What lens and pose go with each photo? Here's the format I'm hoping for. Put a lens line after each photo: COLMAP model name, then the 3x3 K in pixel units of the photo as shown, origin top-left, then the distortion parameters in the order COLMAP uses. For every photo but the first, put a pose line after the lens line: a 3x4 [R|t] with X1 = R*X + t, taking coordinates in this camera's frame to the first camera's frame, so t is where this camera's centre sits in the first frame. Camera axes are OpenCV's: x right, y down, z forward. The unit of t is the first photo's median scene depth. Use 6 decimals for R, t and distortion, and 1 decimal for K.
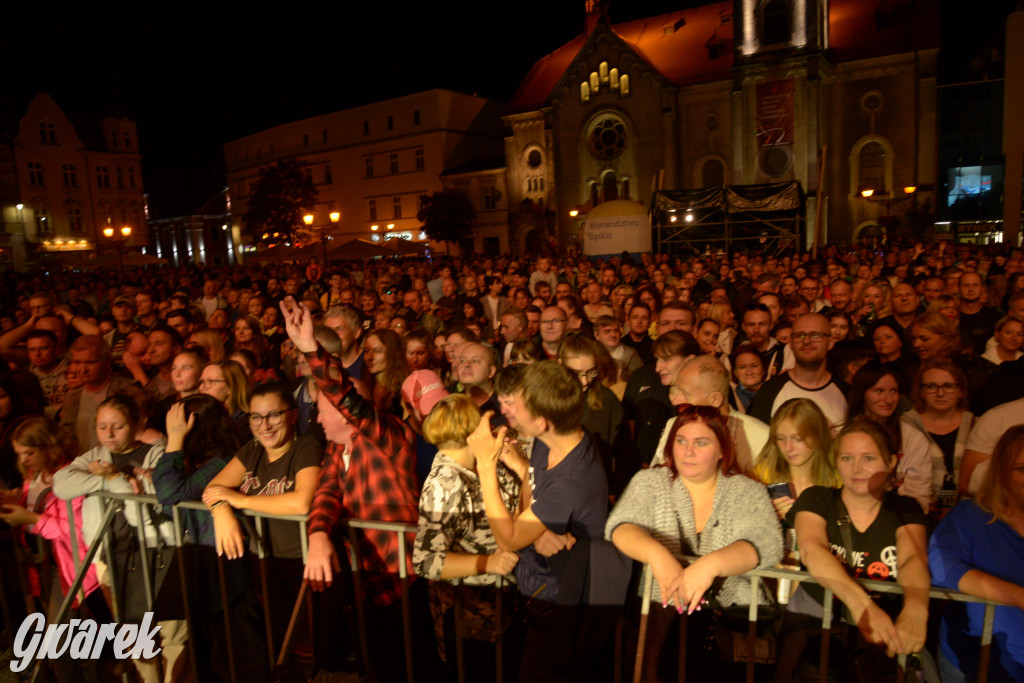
lens RADIAL K [[694.5, 0, 508.7], [0, 694.5, 347.4], [0, 0, 1]] dist [-0.046024, 0.006550]
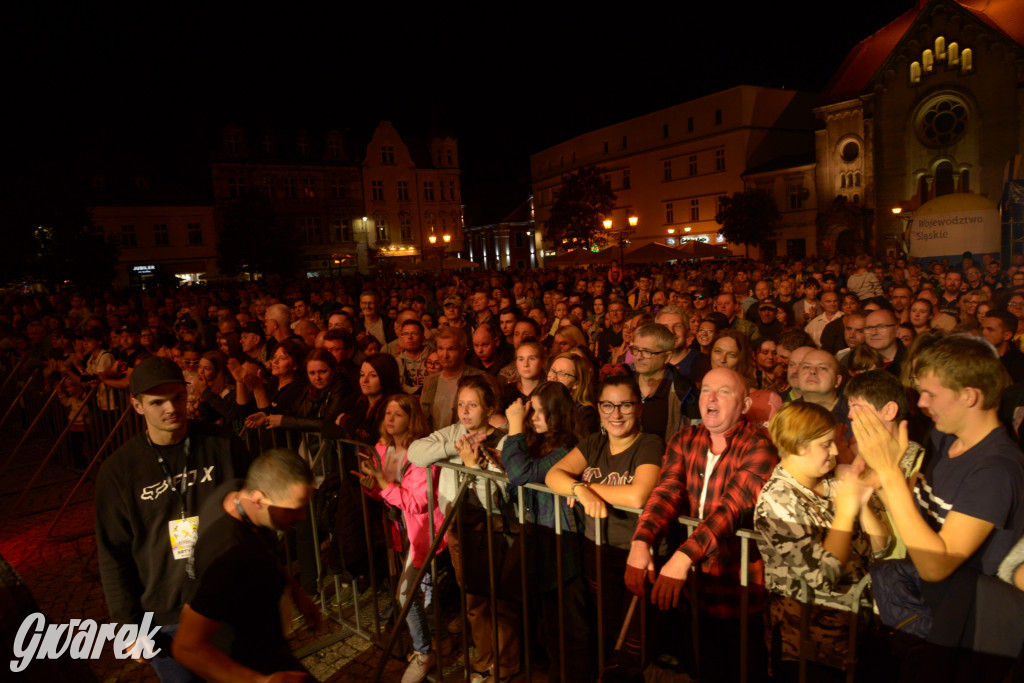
lens RADIAL K [[695.5, 0, 508.9], [0, 695.5, 347.1], [0, 0, 1]] dist [-0.044625, 0.006046]
pose [[0.916238, 0.041010, -0.398531, -0.004219], [-0.043465, 0.999051, 0.002878, 0.000612], [0.398271, 0.014685, 0.917150, -0.000976]]
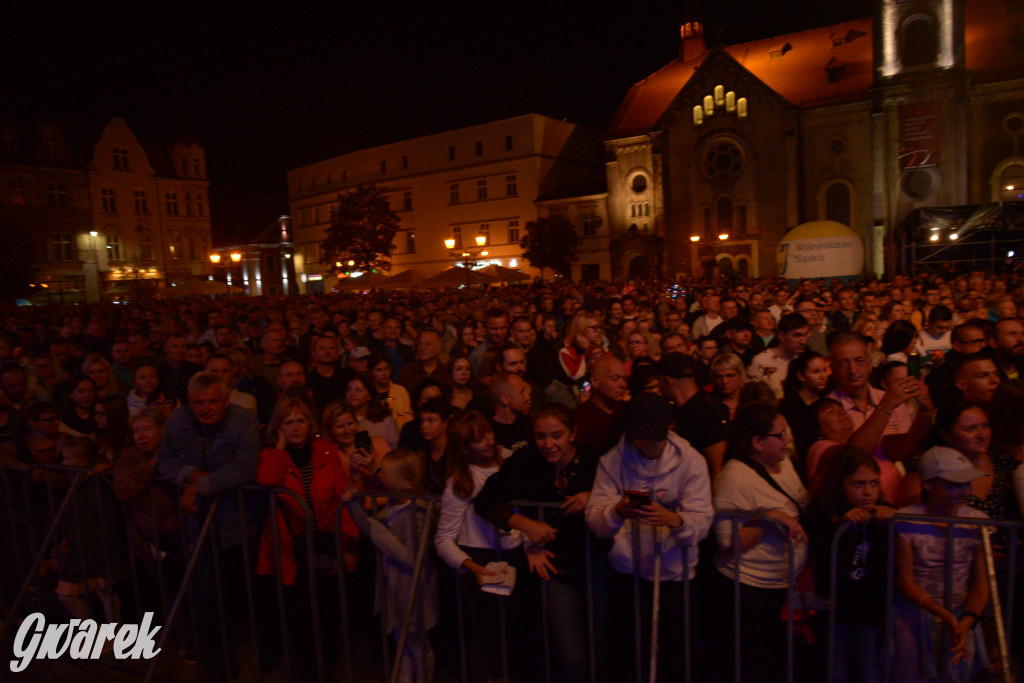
lens RADIAL K [[695.1, 0, 509.6], [0, 695.1, 347.7], [0, 0, 1]] dist [-0.045773, 0.006027]
pose [[0.999986, -0.004155, 0.003209, -0.153407], [0.004294, 0.998998, -0.044559, 0.000479], [-0.003021, 0.044572, 0.999002, 0.038699]]
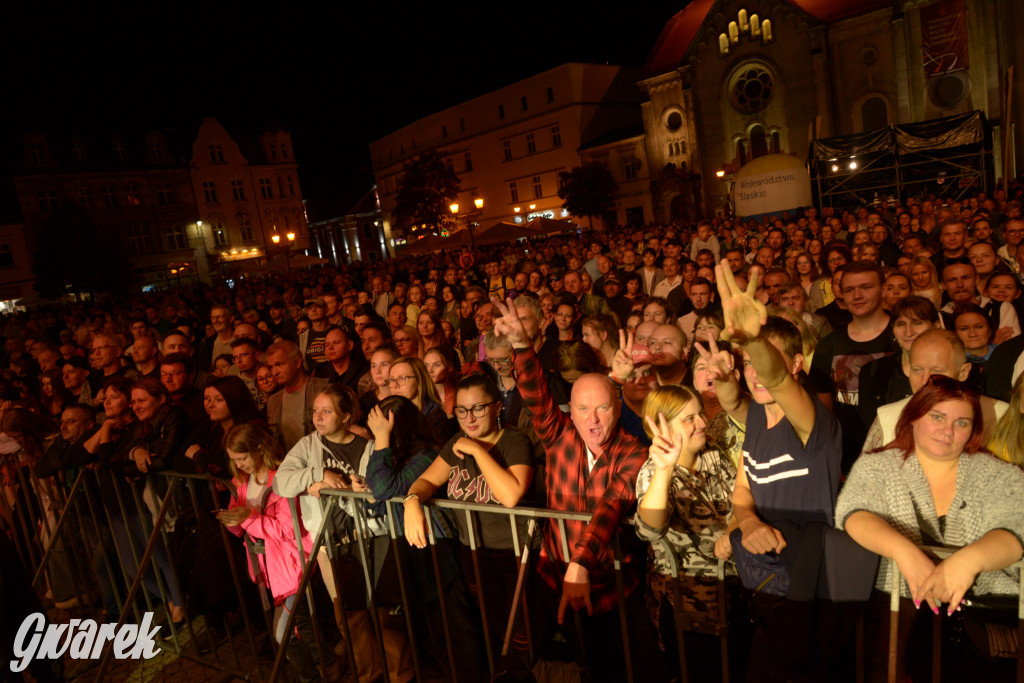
lens RADIAL K [[694.5, 0, 508.7], [0, 694.5, 347.4], [0, 0, 1]] dist [-0.046024, 0.006550]
pose [[0.975303, -0.062338, -0.211890, -0.003813], [0.069664, 0.997197, 0.027279, -0.001043], [0.209596, -0.041367, 0.976913, 0.000773]]
